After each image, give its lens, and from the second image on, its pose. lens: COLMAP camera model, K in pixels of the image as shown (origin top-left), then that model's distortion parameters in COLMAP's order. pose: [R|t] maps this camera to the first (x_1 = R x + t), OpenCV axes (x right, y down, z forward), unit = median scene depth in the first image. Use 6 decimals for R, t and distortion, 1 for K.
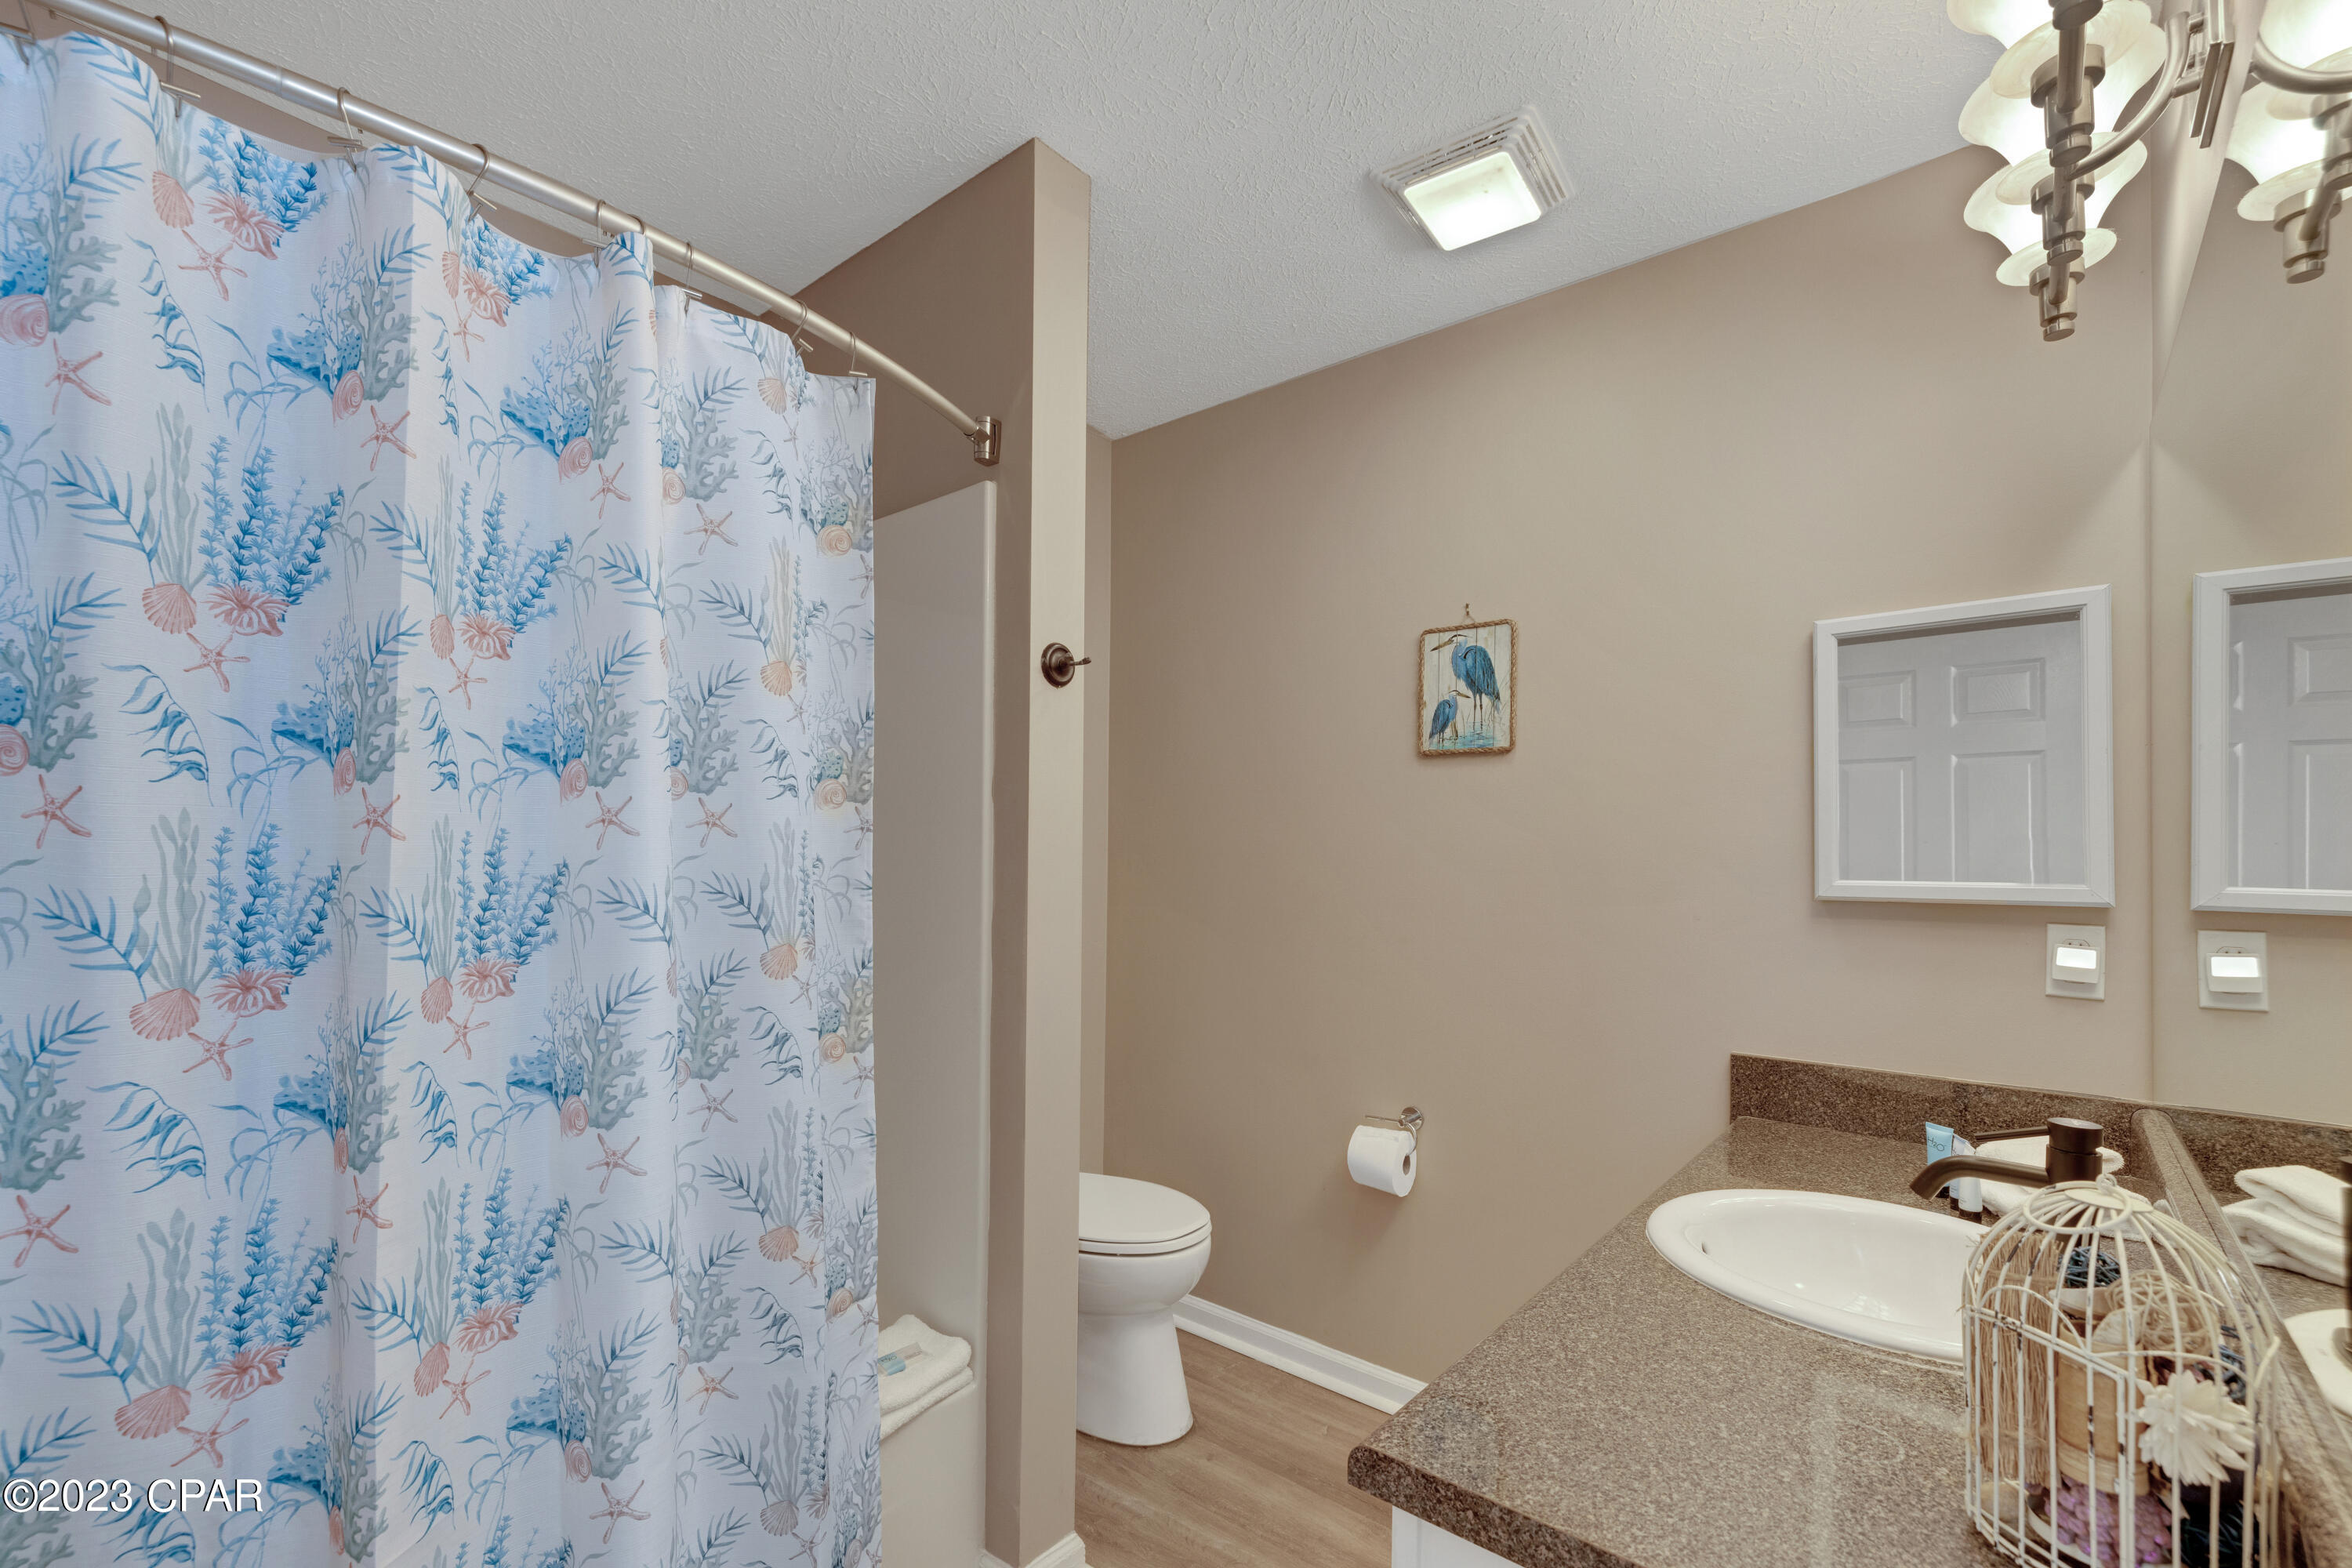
lens RADIAL K [[1024.7, 0, 1170.9], [0, 1024.7, 843.6], [0, 0, 1]] dist [-0.000727, -0.000239]
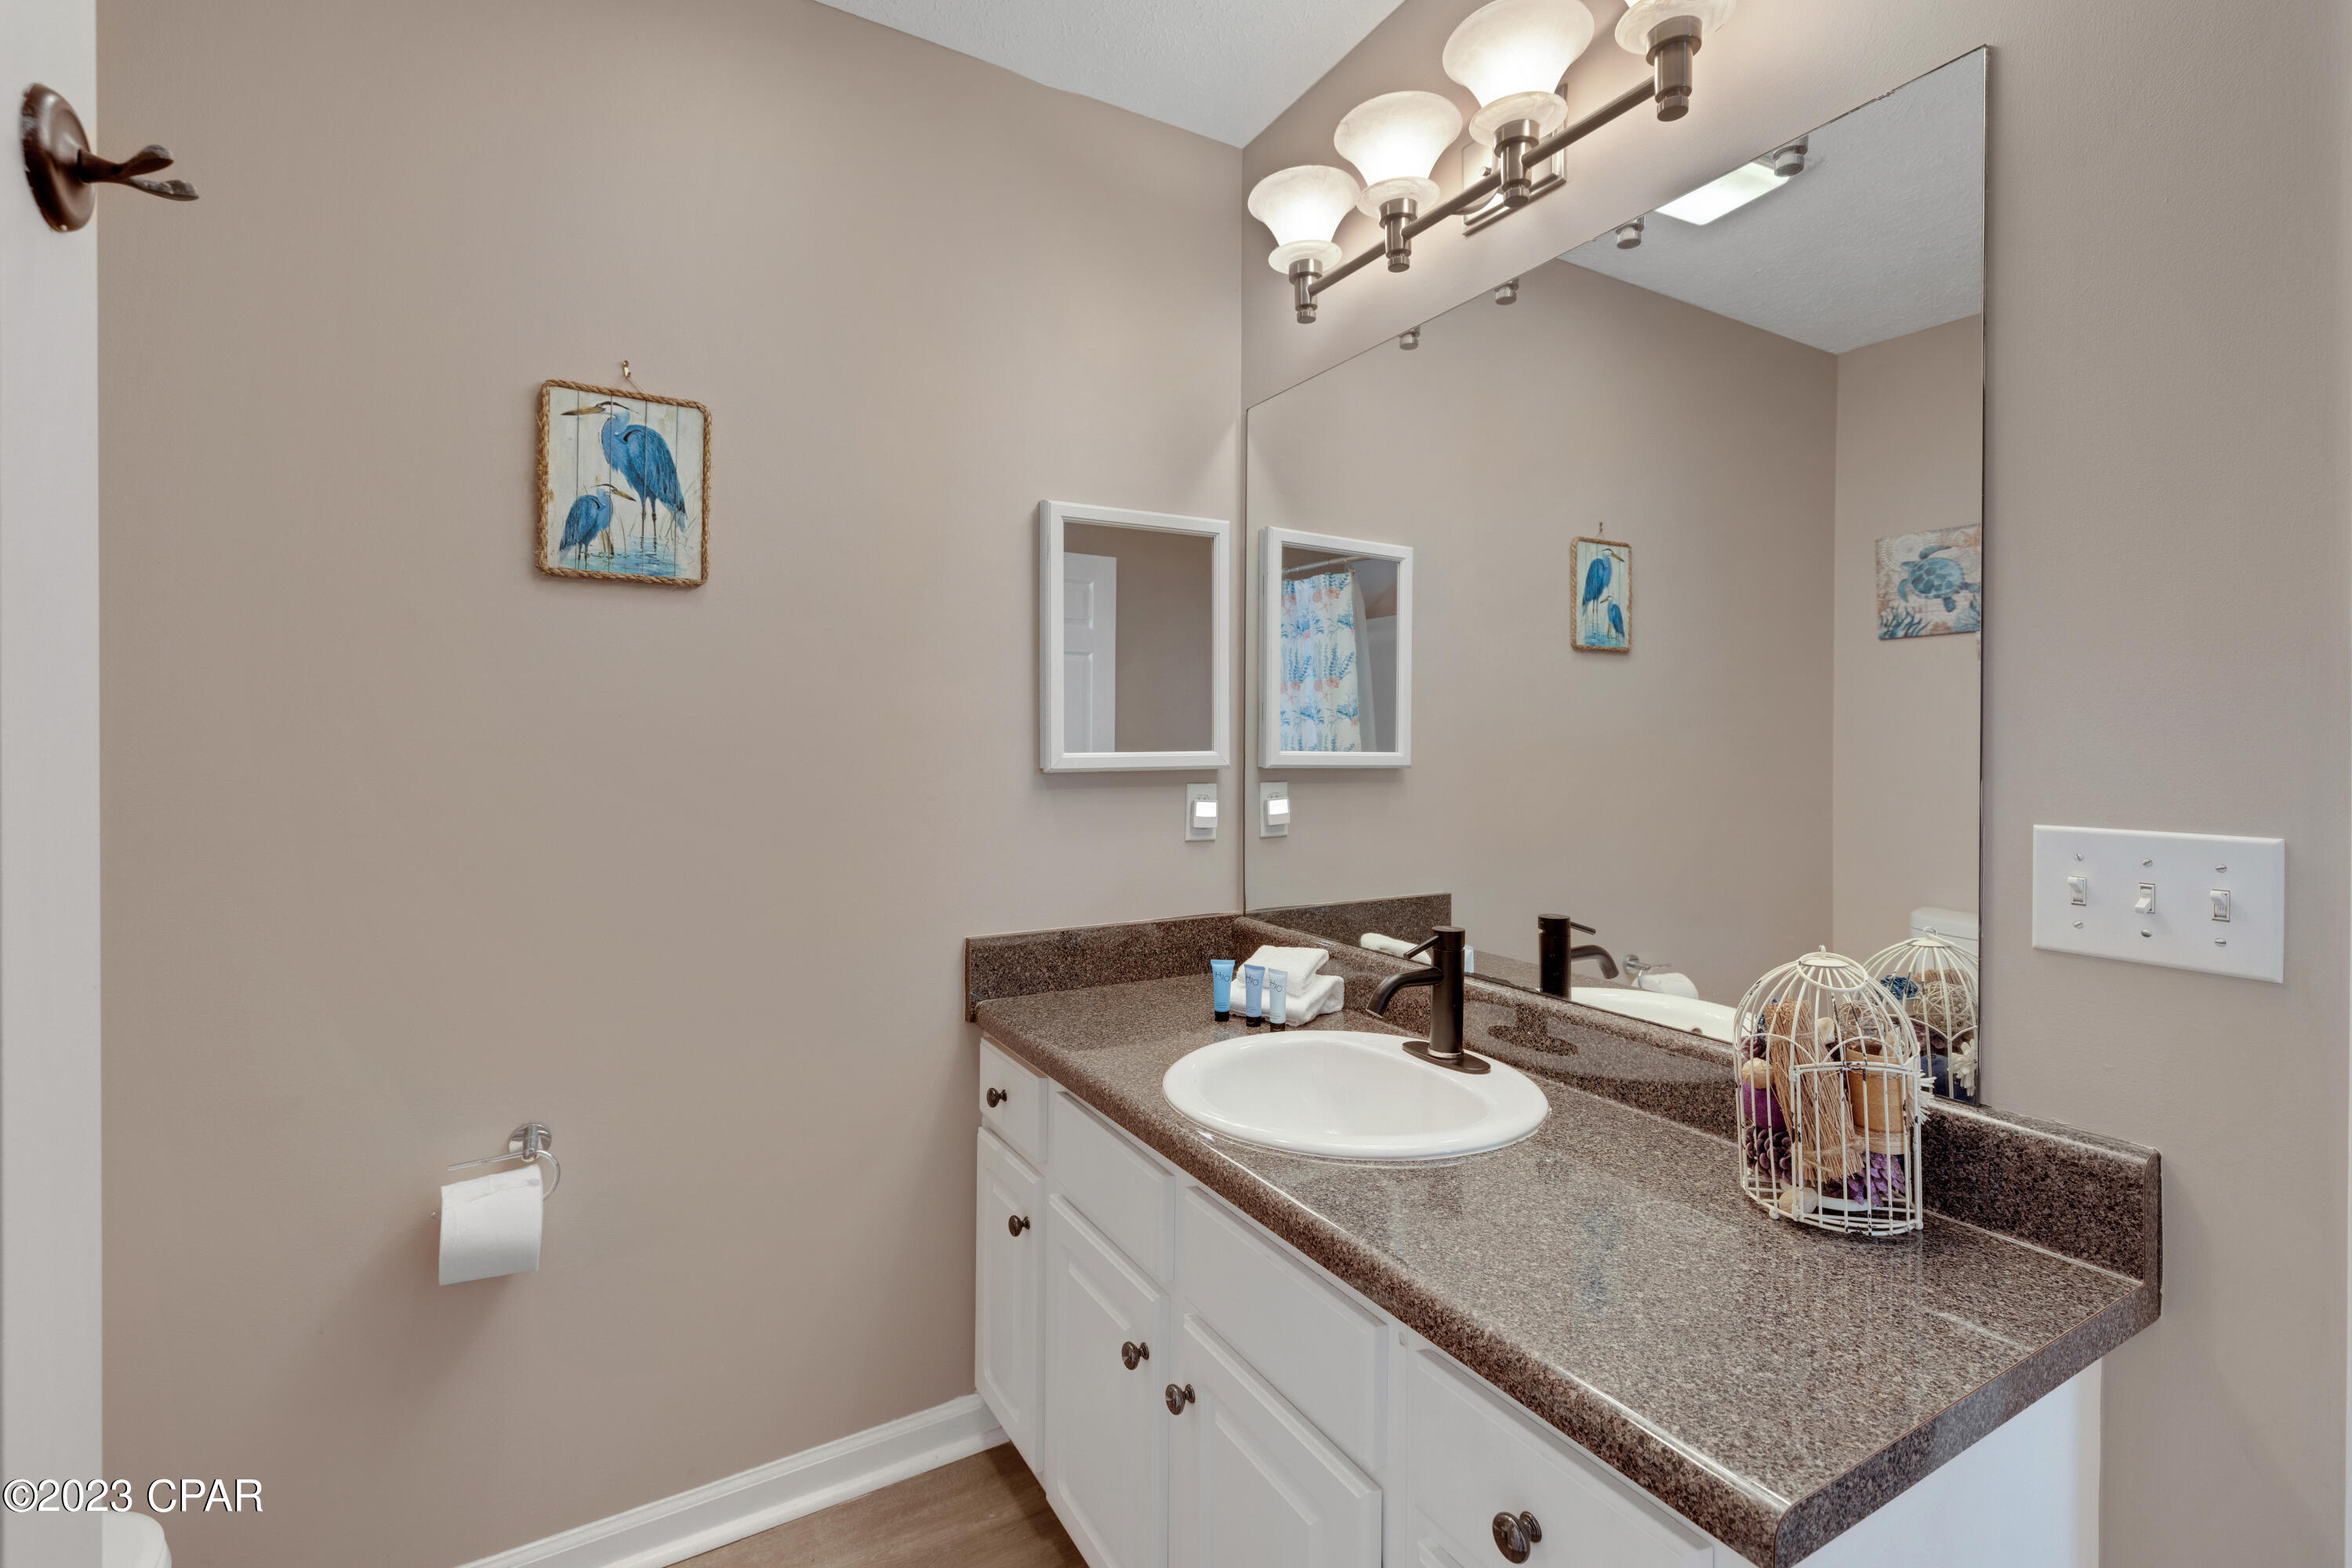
lens RADIAL K [[1024.7, 0, 1158.3], [0, 1024.7, 741.8], [0, 0, 1]] dist [-0.000727, -0.000239]
pose [[0.334650, -0.010402, 0.942285, -0.370375], [-0.007382, 0.999879, 0.013659, 0.011268], [-0.942314, -0.011527, 0.334533, 0.680437]]
